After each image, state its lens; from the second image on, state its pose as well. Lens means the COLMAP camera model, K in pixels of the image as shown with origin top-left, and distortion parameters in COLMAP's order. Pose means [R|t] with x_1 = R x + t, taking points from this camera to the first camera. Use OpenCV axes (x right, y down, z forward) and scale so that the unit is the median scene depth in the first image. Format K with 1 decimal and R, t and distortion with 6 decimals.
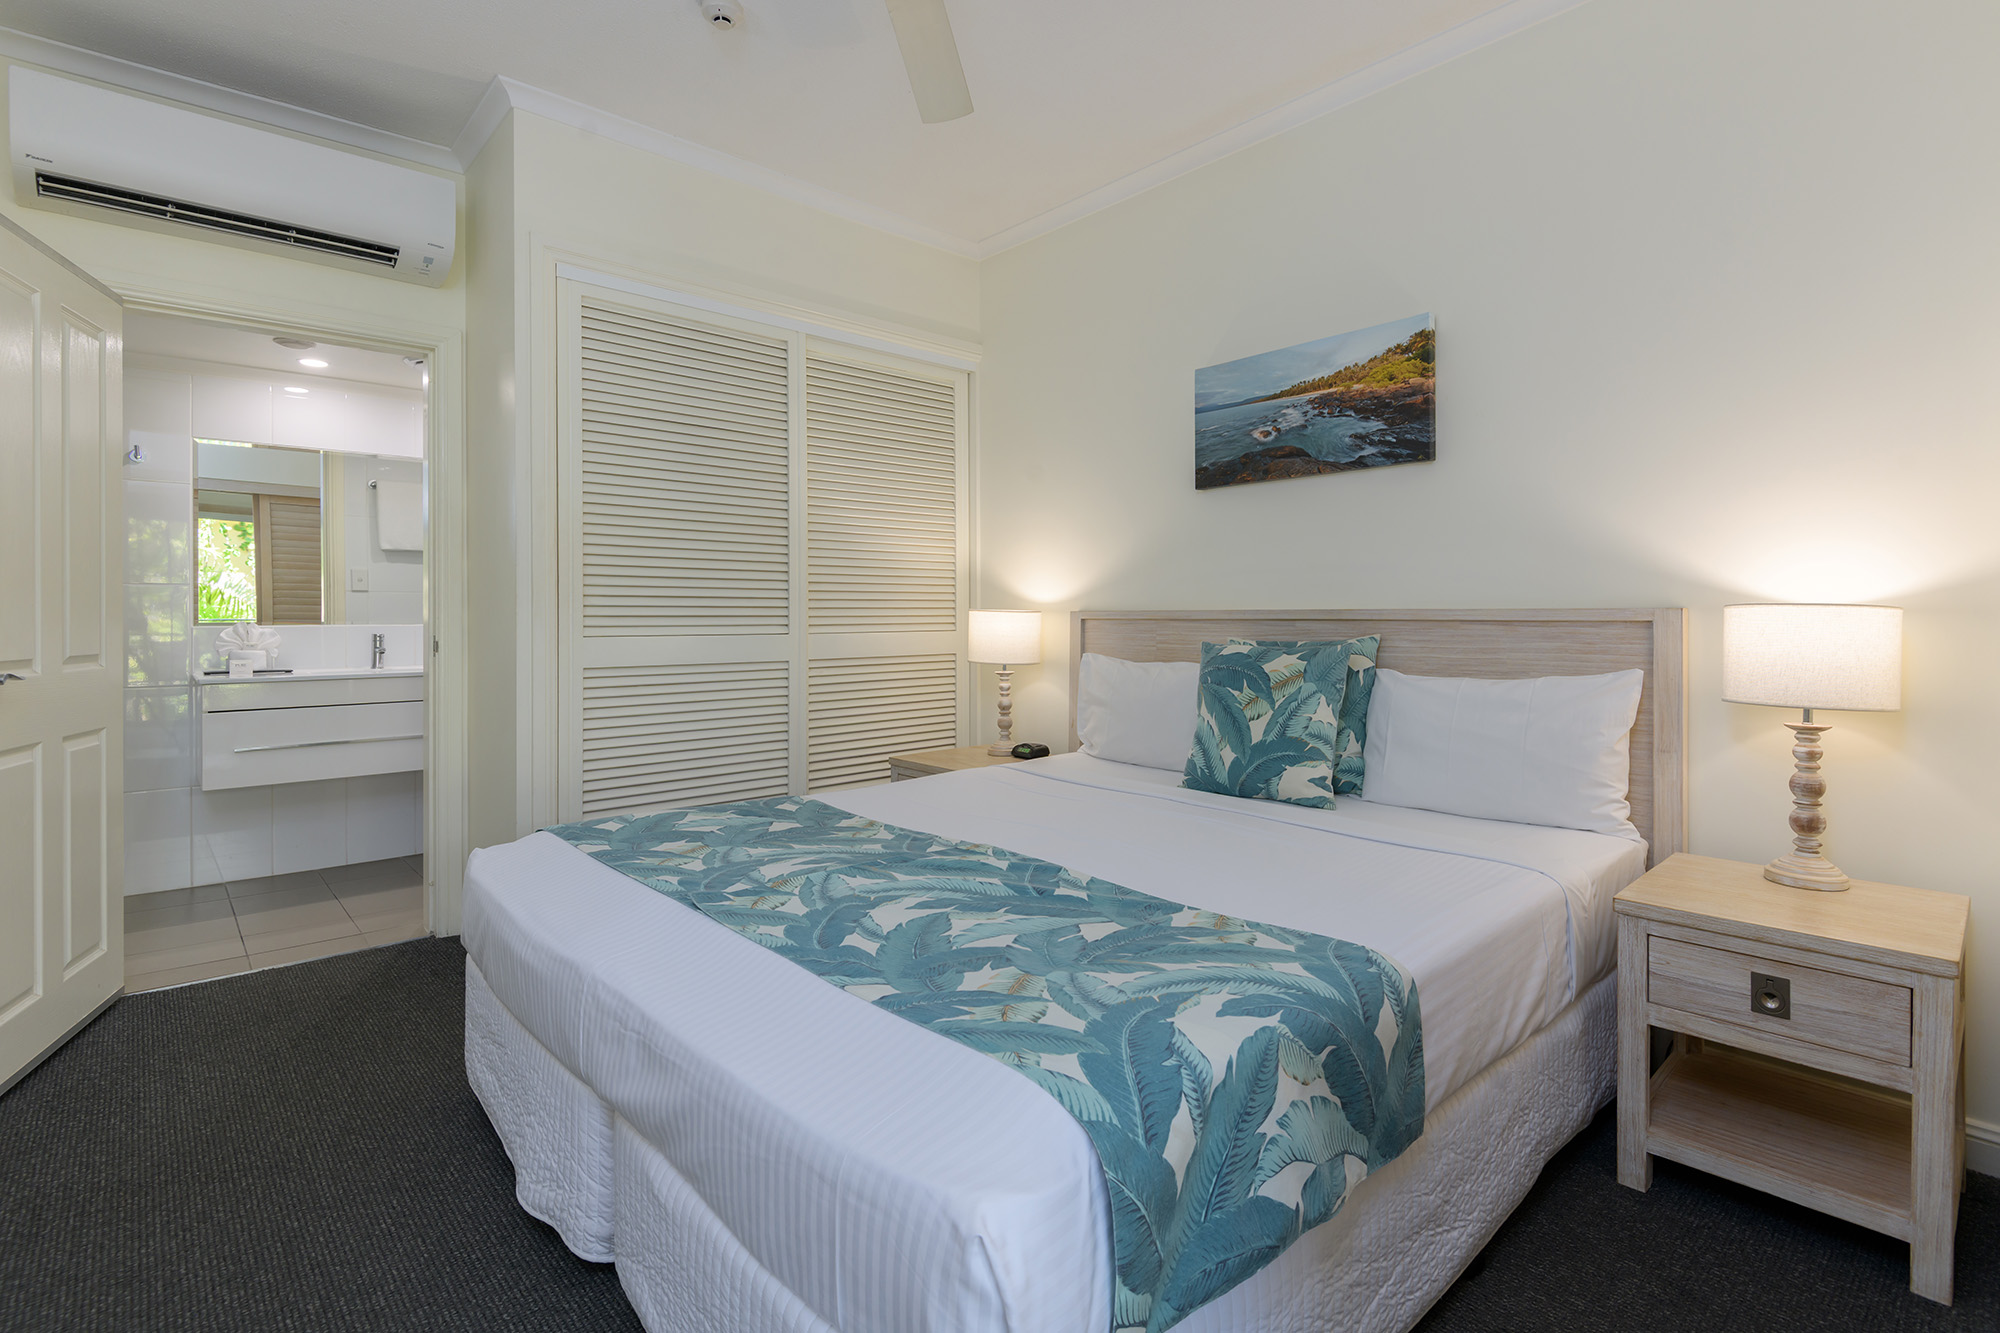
lens RADIAL K [[909.4, 0, 1032.6], [0, 909.4, 614.4], [0, 0, 1]] dist [0.003901, -0.003263]
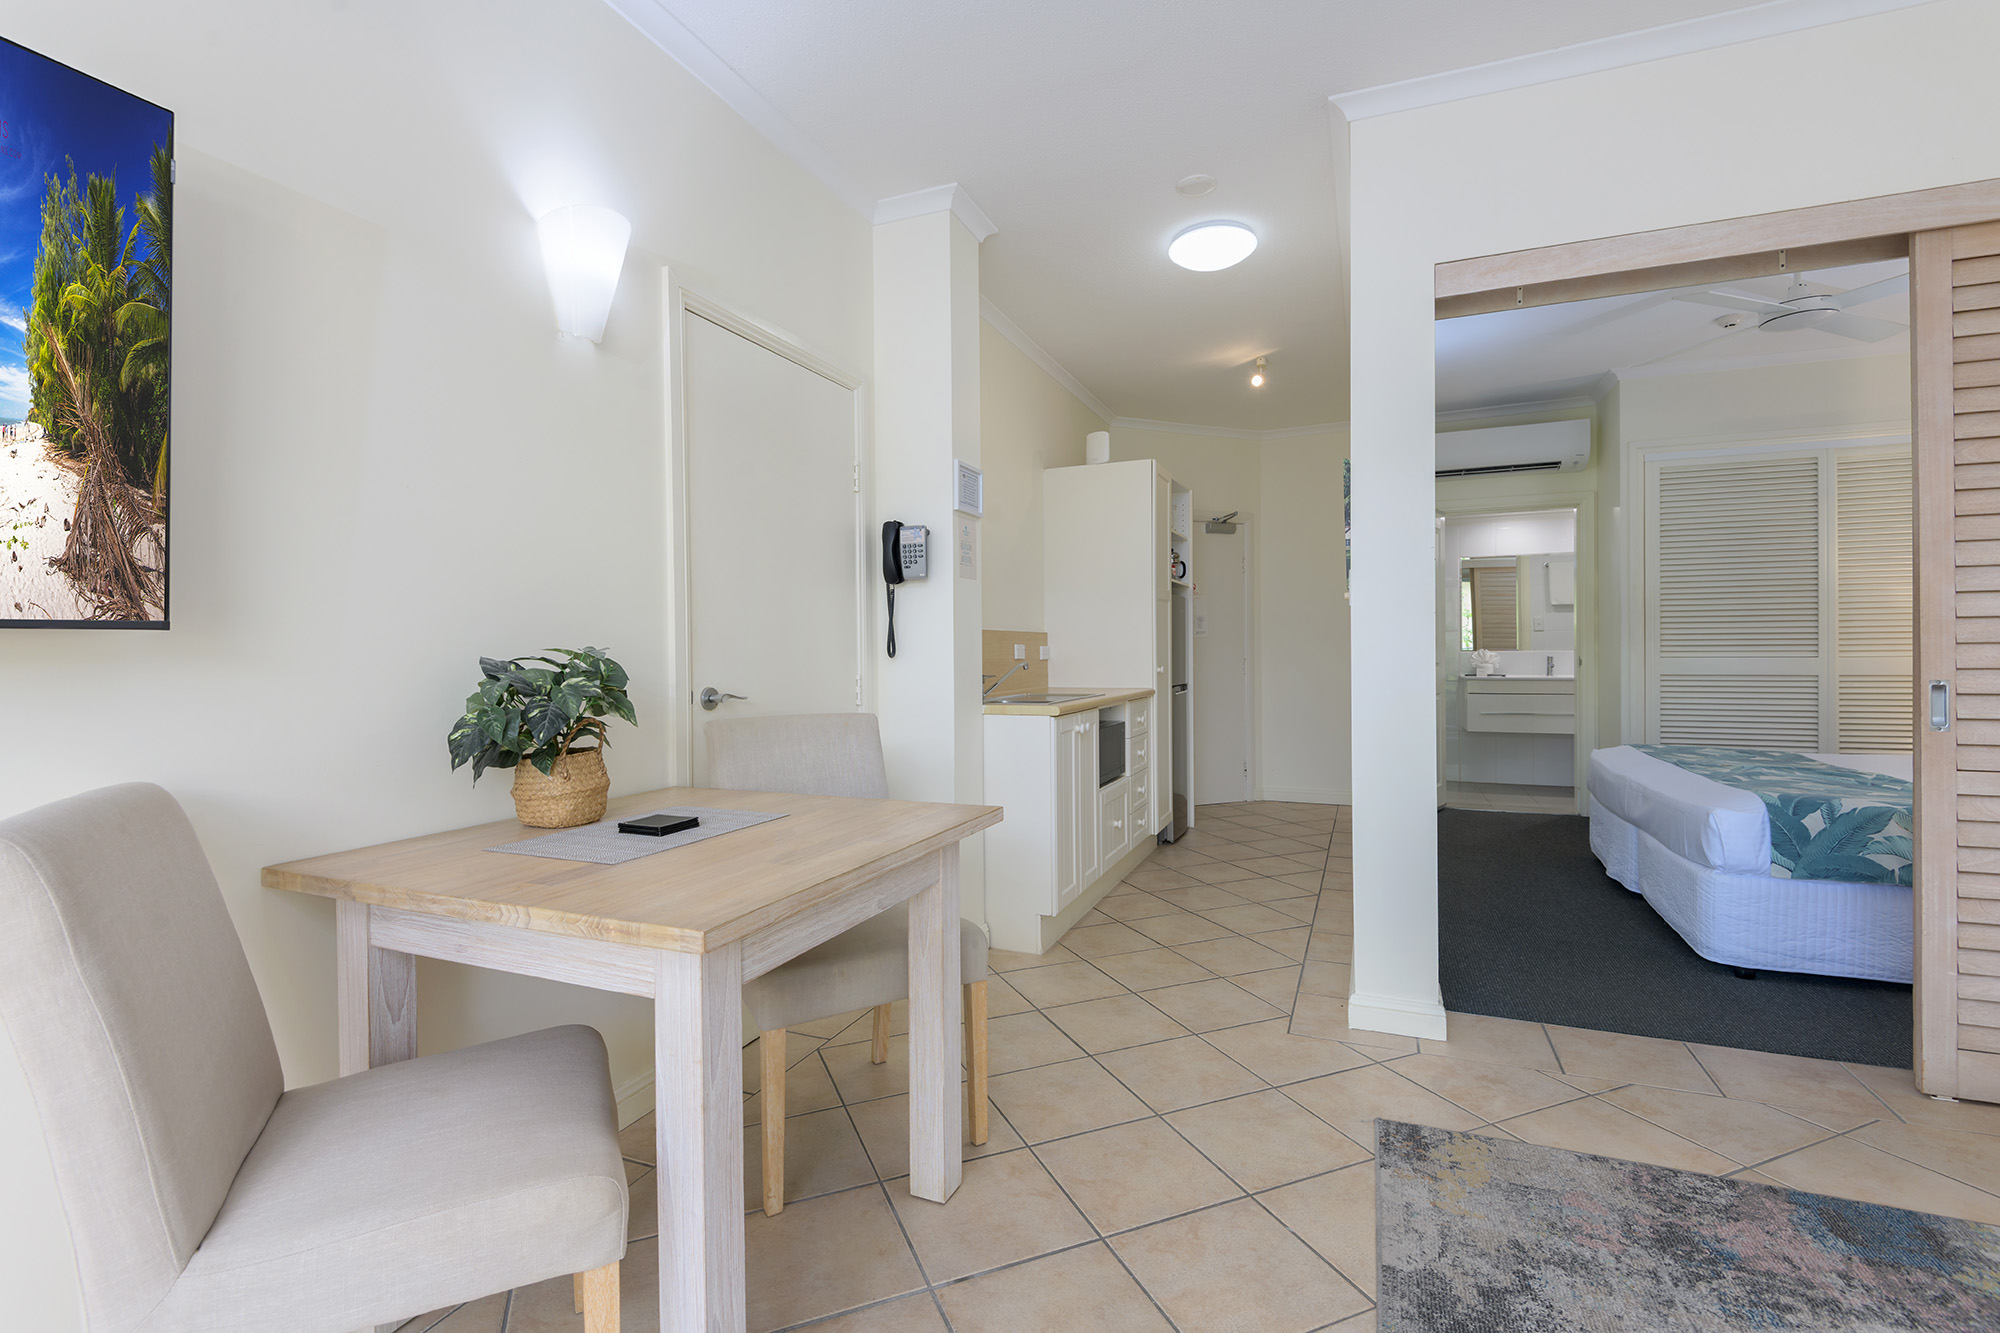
lens RADIAL K [[909.4, 0, 995.7], [0, 909.4, 660.3], [0, 0, 1]] dist [0.003901, -0.003263]
pose [[0.396723, 0.009473, -0.917890, 0.550596], [0.008720, 0.999863, 0.014088, -0.005165], [0.917897, -0.013593, 0.396586, -0.794591]]
